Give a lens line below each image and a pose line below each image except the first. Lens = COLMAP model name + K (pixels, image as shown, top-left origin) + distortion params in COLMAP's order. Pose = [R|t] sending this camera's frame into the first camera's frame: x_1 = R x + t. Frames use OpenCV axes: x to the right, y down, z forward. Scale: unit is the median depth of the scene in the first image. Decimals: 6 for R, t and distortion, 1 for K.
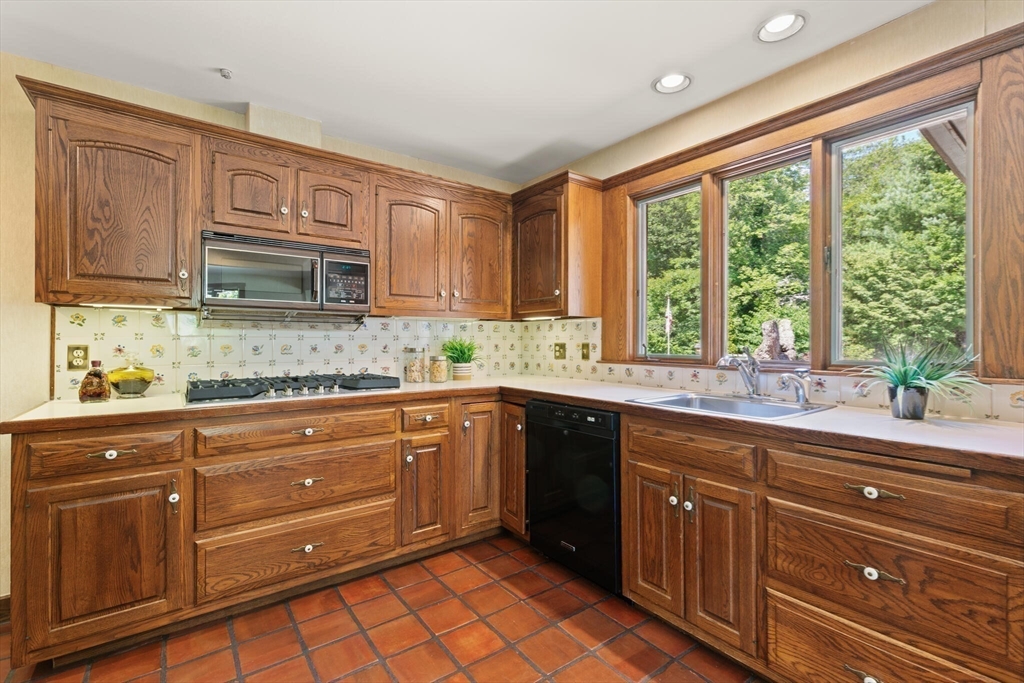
lens RADIAL K [[466.0, 0, 511.9], [0, 466.0, 341.3], [0, 0, 1]] dist [0.004157, 0.000137]
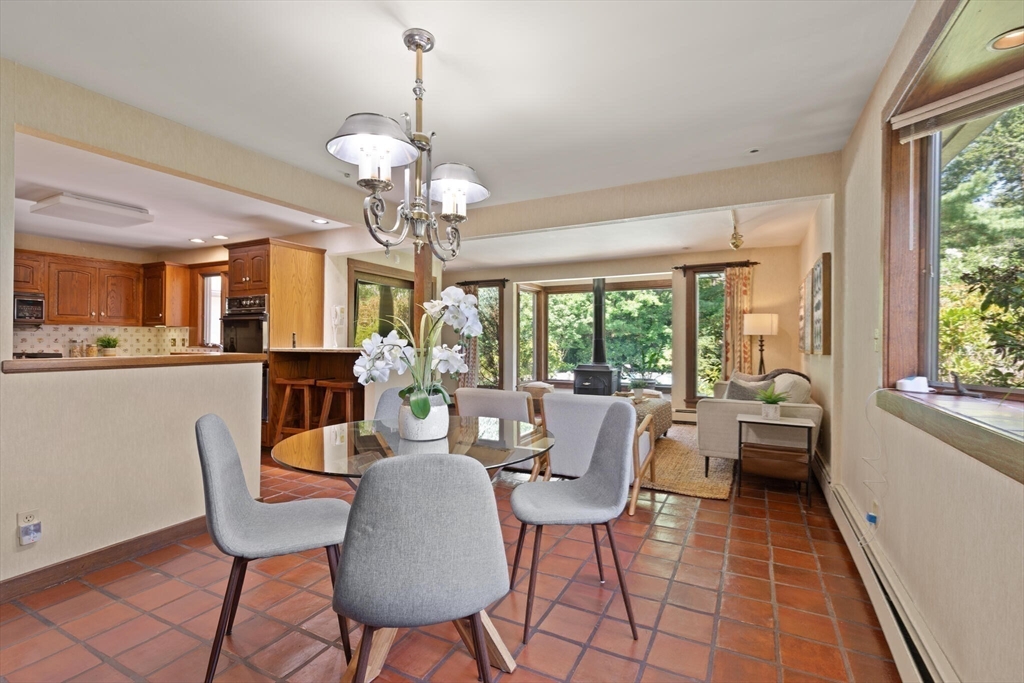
lens RADIAL K [[466.0, 0, 516.2], [0, 466.0, 341.4], [0, 0, 1]] dist [0.004157, 0.000137]
pose [[0.892480, 0.004326, 0.451065, 0.544790], [-0.006119, 0.999978, 0.002518, 0.002558], [-0.451045, -0.005007, 0.892487, -1.563904]]
